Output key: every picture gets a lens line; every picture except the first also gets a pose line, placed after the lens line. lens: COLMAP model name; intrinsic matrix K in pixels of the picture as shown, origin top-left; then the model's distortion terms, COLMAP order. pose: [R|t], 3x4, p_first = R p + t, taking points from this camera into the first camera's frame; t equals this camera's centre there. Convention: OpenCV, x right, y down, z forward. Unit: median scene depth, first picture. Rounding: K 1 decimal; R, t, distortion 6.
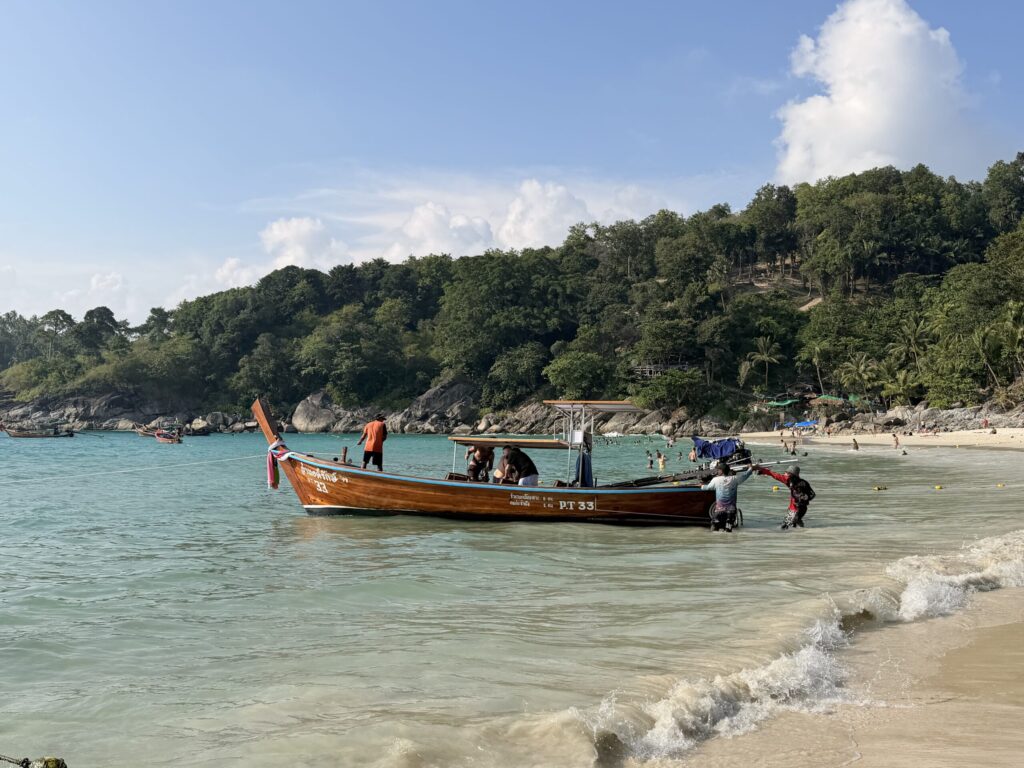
lens RADIAL K [[977.0, 0, 511.8], [0, 977.0, 387.5], [0, 0, 1]] dist [0.063956, 0.000000]
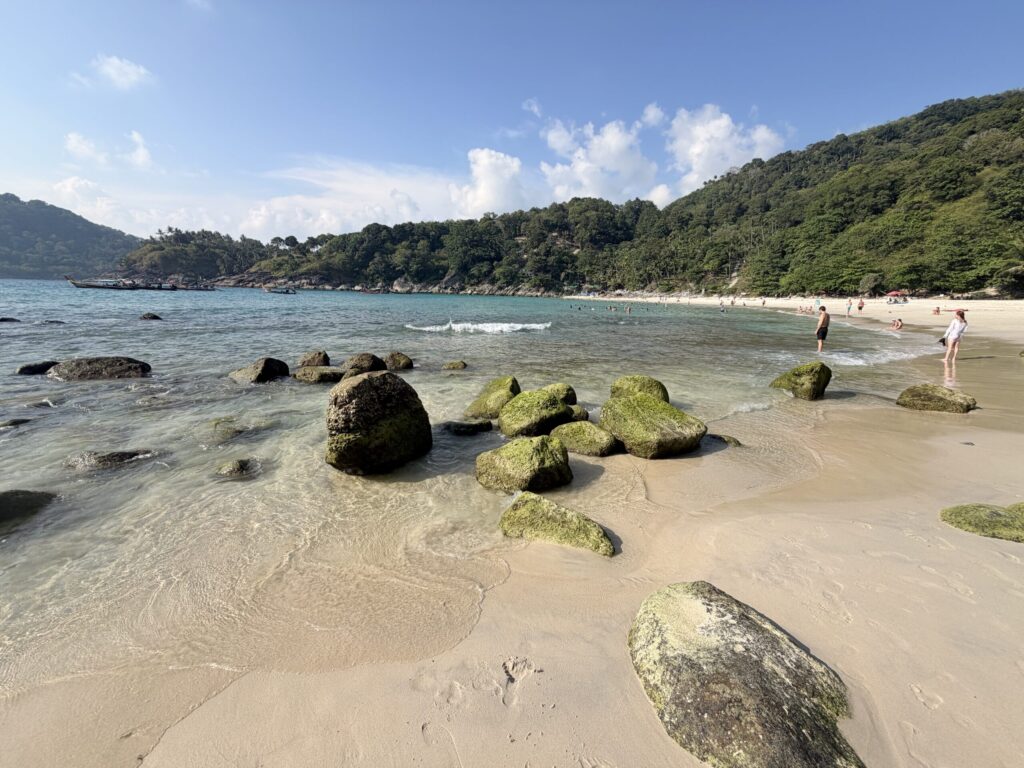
lens RADIAL K [[406.4, 0, 511.2], [0, 406.4, 388.1], [0, 0, 1]] dist [0.000788, -0.000183]
pose [[0.966707, -0.034589, 0.253537, -0.202545], [-0.035217, 0.963409, 0.265711, -0.008289], [-0.253451, -0.265794, 0.930116, -0.185660]]
